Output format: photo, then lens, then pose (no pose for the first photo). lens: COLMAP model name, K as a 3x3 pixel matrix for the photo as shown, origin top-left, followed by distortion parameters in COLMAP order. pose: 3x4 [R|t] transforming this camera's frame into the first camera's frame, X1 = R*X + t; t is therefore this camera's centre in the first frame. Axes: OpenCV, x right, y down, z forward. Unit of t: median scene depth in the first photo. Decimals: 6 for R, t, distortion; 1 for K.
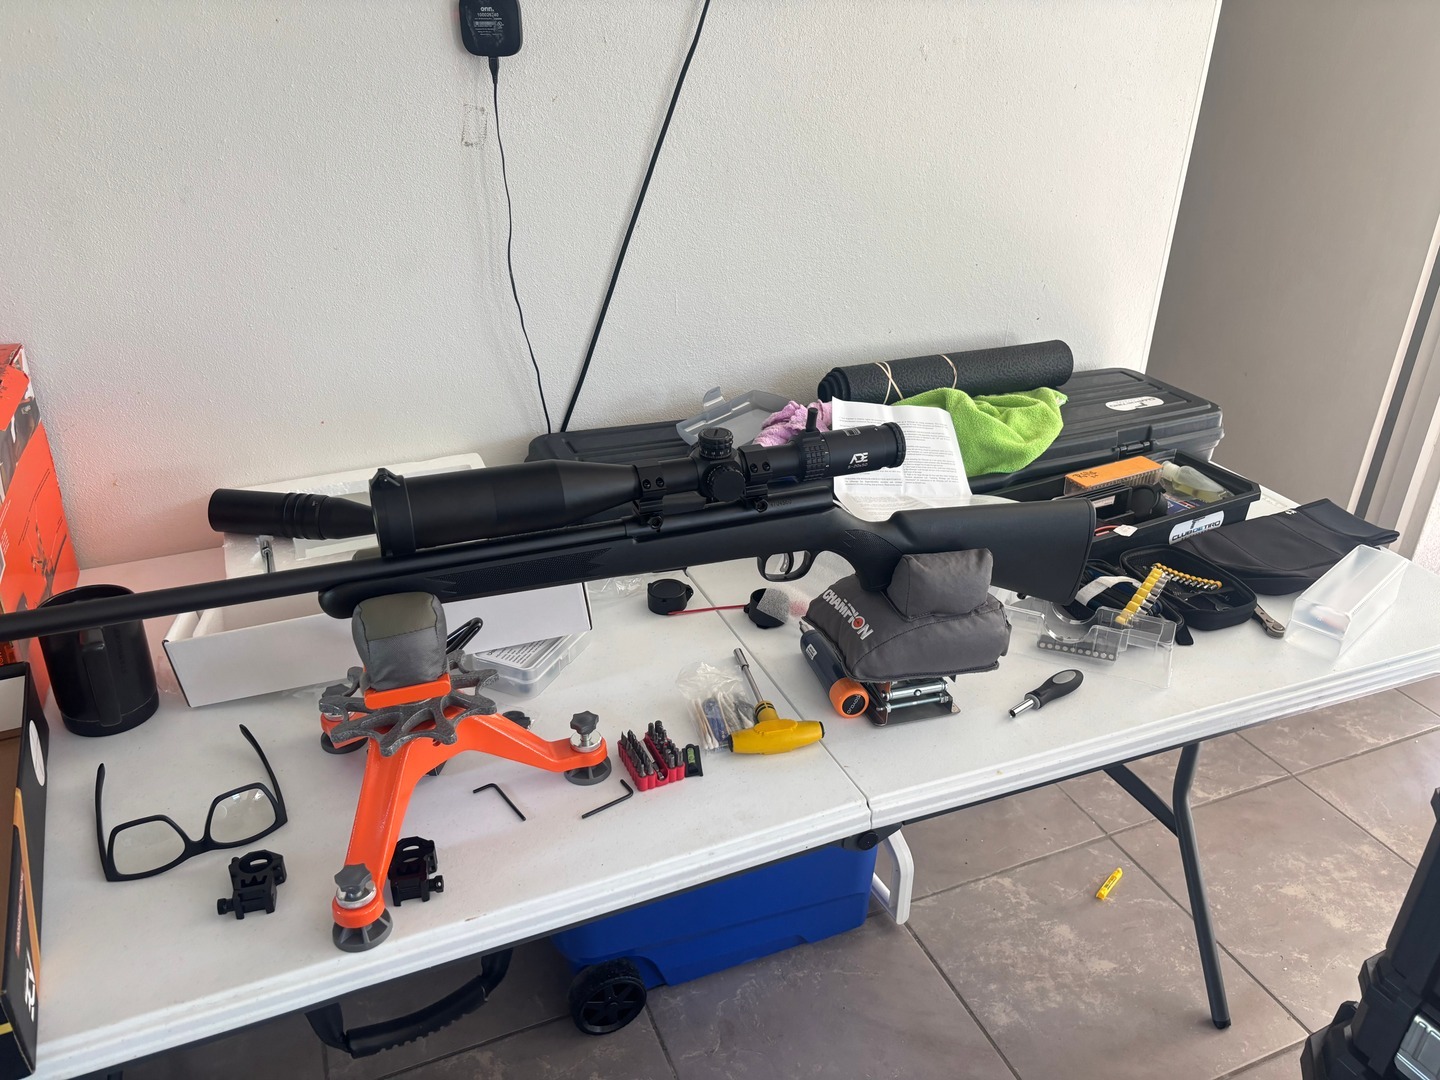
lens RADIAL K [[1085.7, 0, 720.0], [0, 1085.7, 540.0], [0, 0, 1]] dist [0.003397, -0.000032]
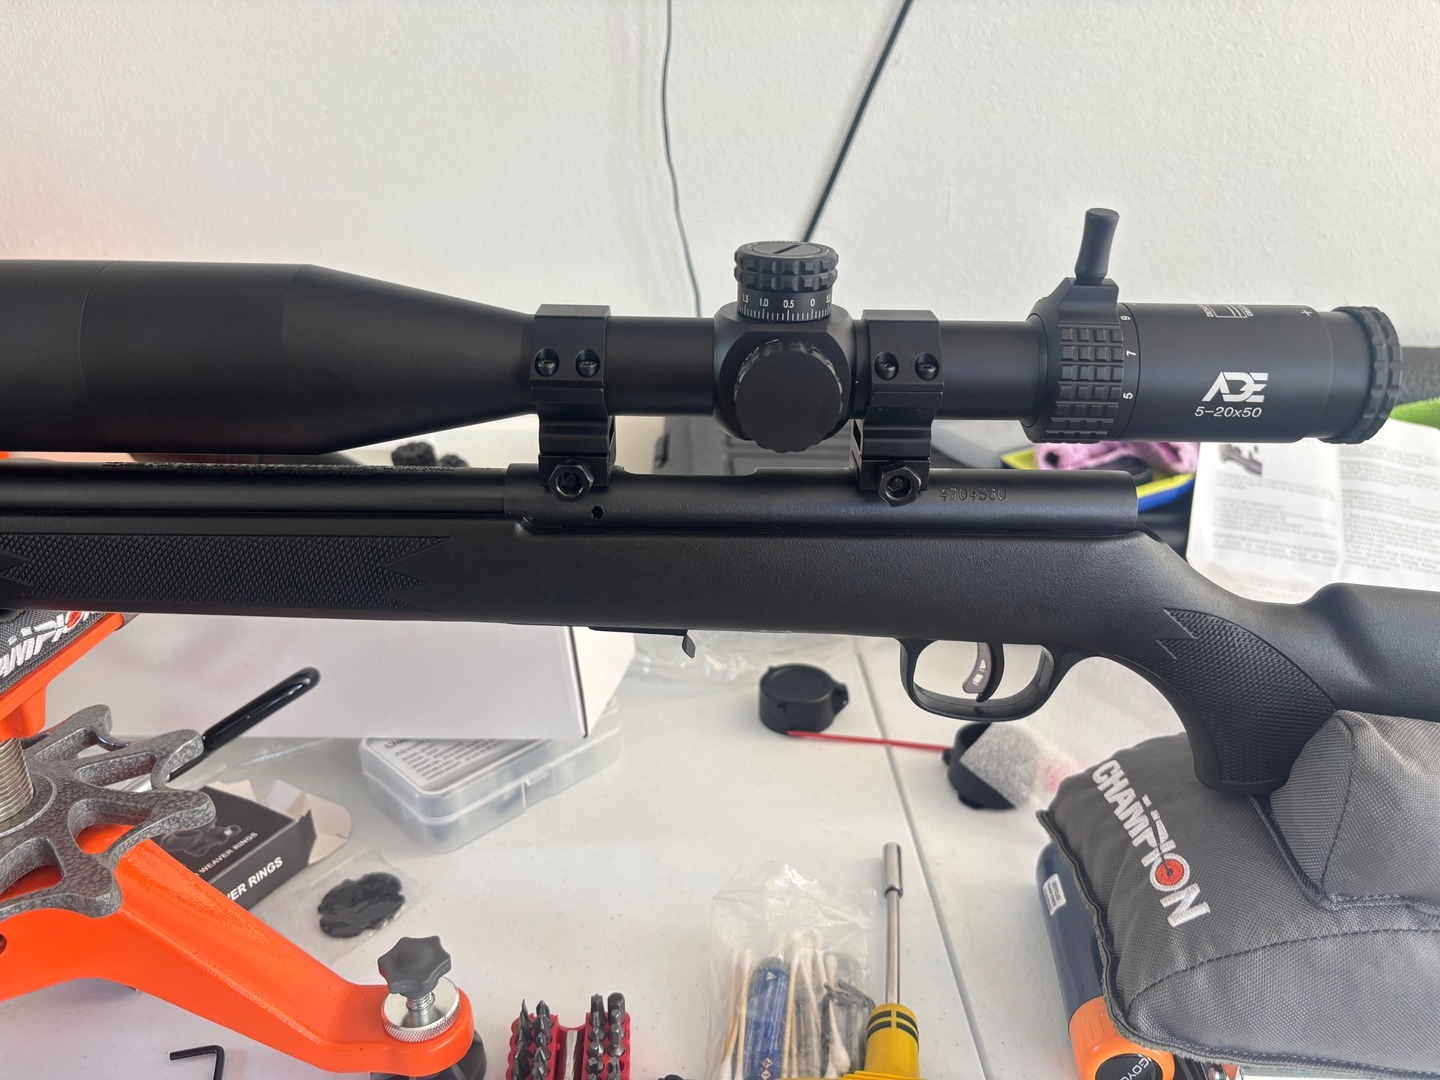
lens RADIAL K [[1116.4, 0, 720.3], [0, 1116.4, 544.0], [0, 0, 1]] dist [-0.009506, -0.005682]
pose [[0.936572, 0.145756, -0.318730, 0.089274], [-0.166737, 0.985214, -0.039409, 0.008270], [0.308273, 0.090053, 0.947026, 0.594384]]
